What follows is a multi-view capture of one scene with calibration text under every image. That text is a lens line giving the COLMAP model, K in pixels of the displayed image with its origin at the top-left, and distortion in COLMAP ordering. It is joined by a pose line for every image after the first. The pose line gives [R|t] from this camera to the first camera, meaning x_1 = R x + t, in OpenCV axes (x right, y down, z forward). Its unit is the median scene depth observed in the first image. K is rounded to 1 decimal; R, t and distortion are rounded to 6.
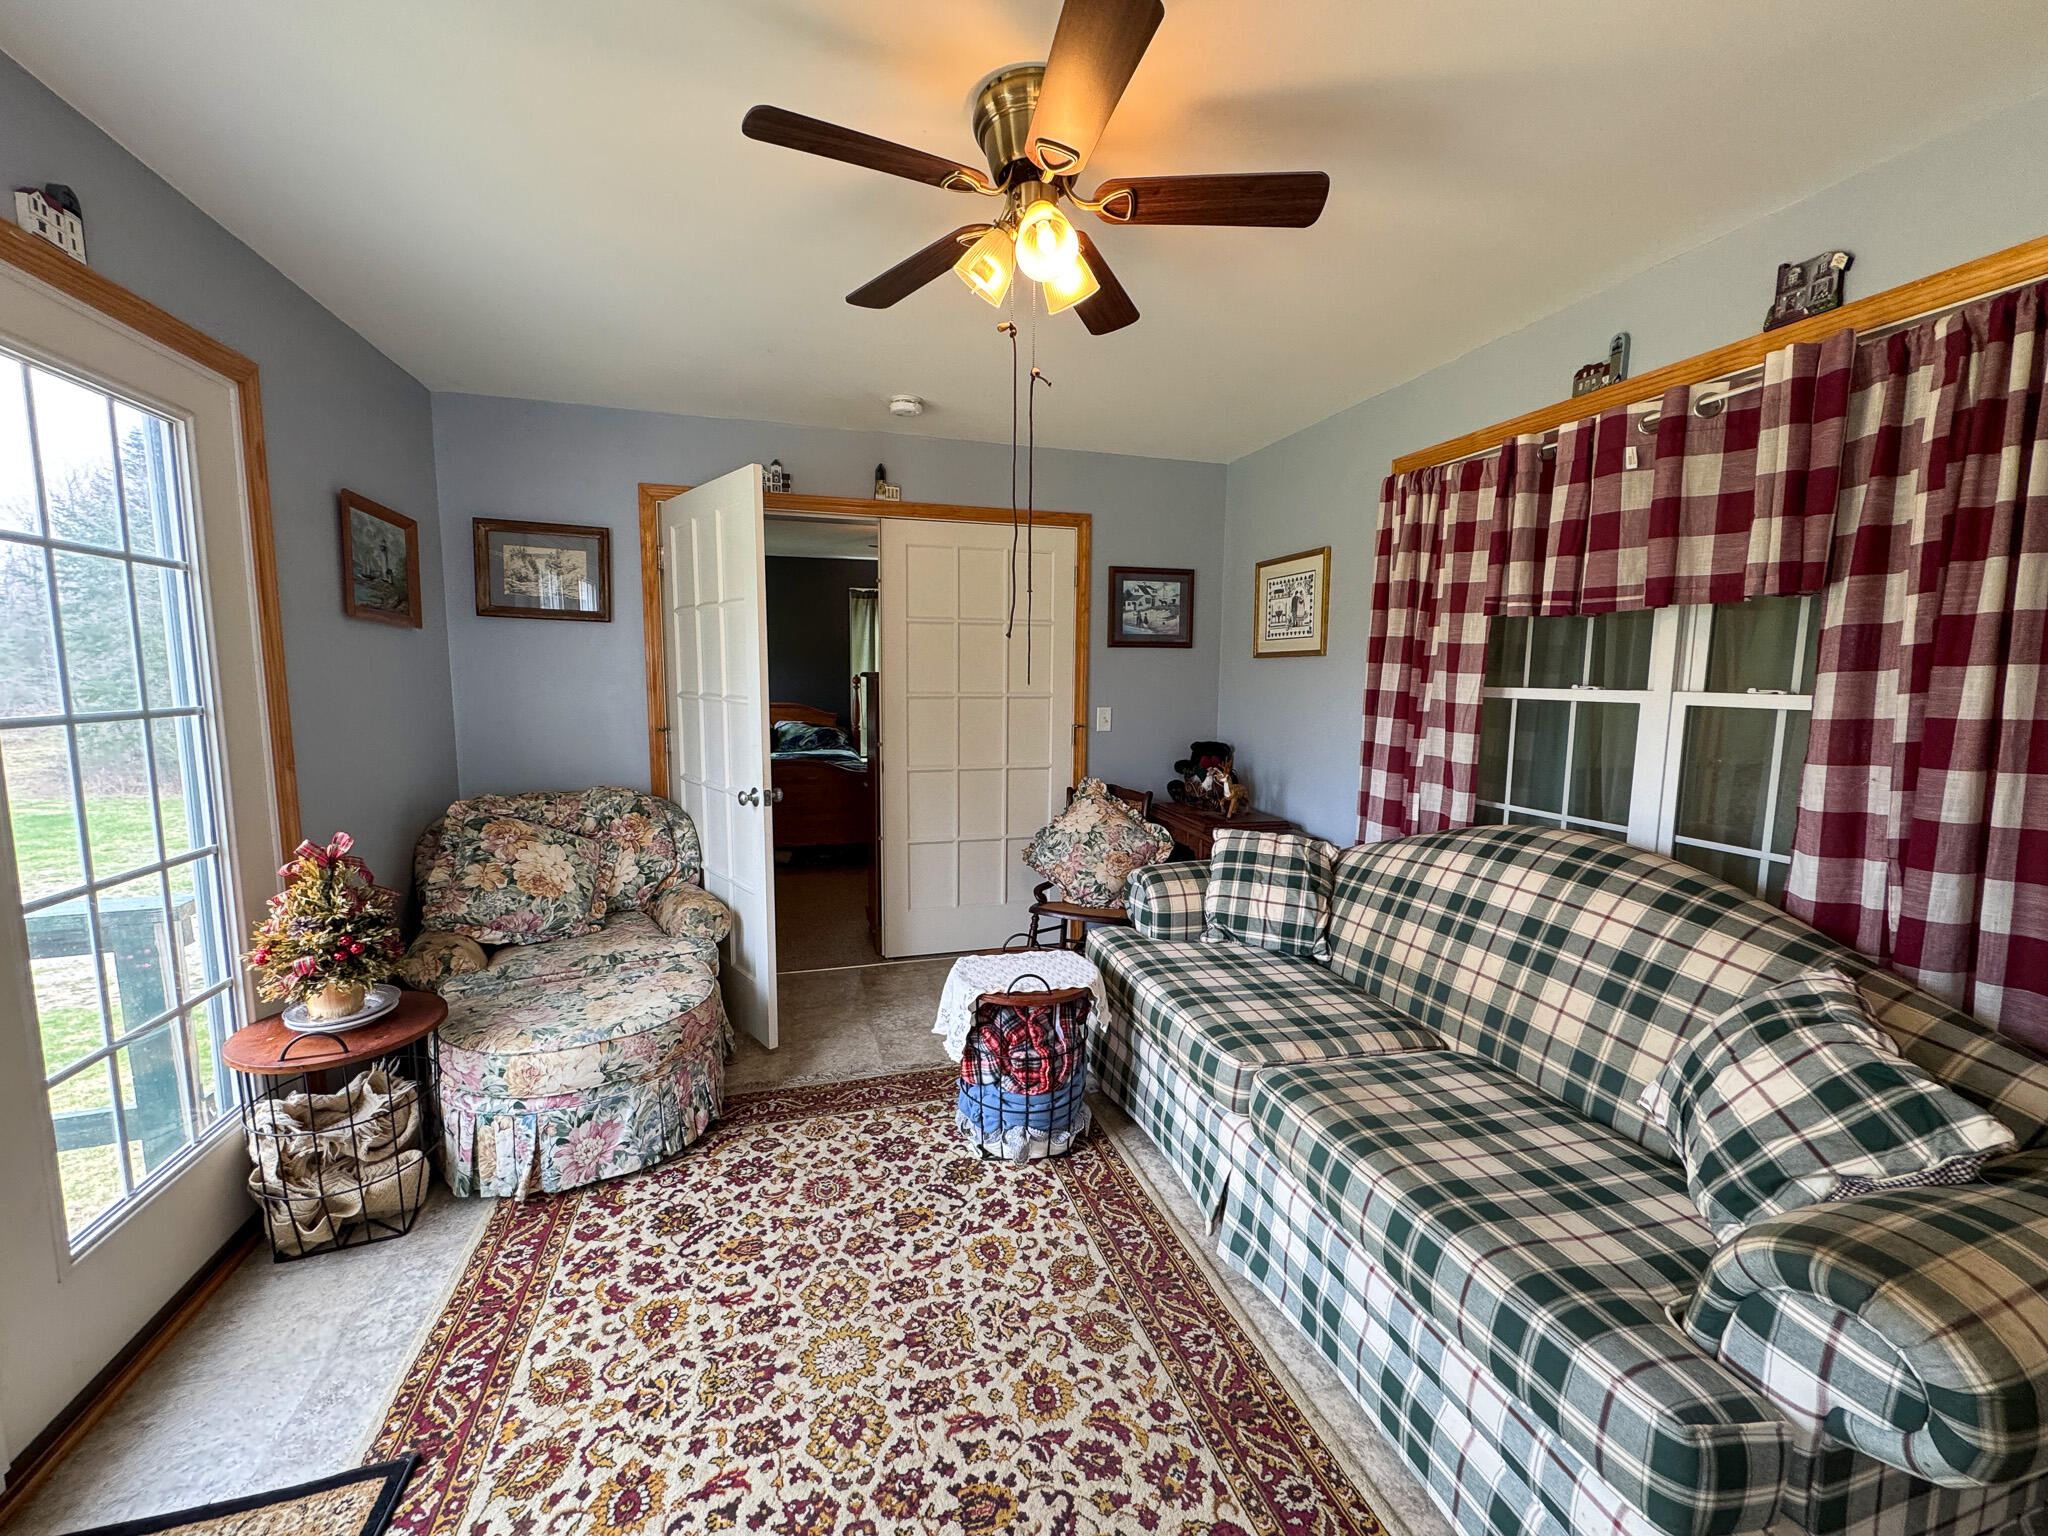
lens RADIAL K [[807.1, 0, 1023.7], [0, 807.1, 767.7], [0, 0, 1]] dist [-0.003703, 0.000514]
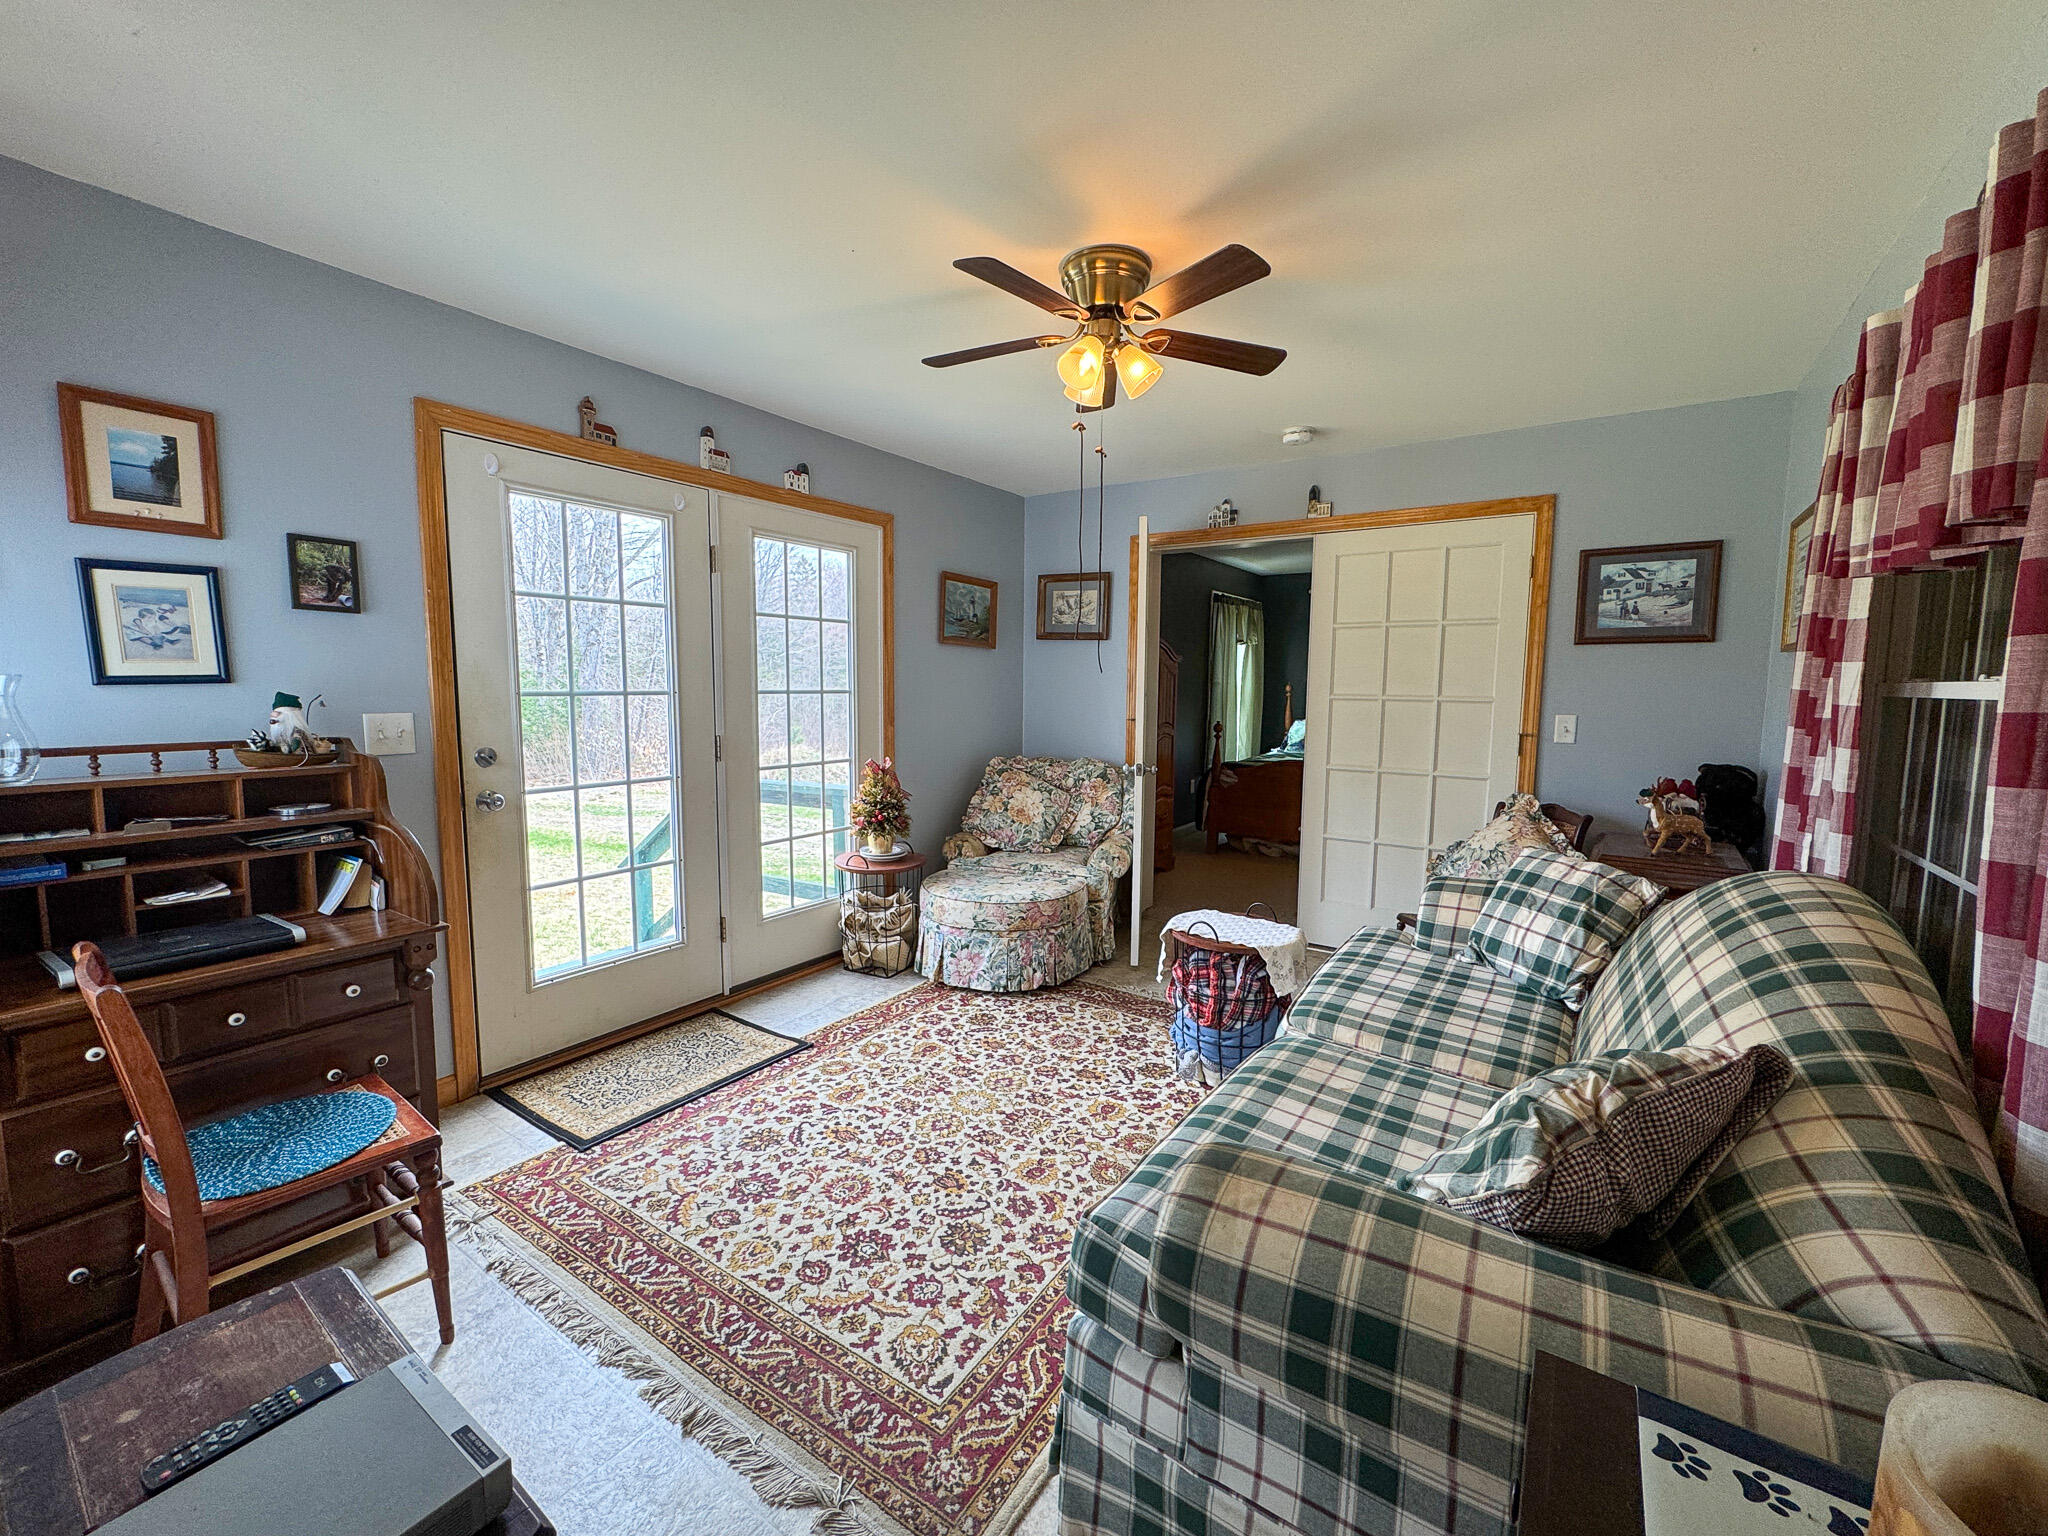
lens RADIAL K [[807.1, 0, 1010.0], [0, 807.1, 762.4], [0, 0, 1]] dist [-0.003703, 0.000514]
pose [[0.635658, 0.074295, -0.768387, 0.642527], [-0.095021, 0.995319, 0.017630, 0.026566], [0.766100, 0.061806, 0.639742, 0.007805]]
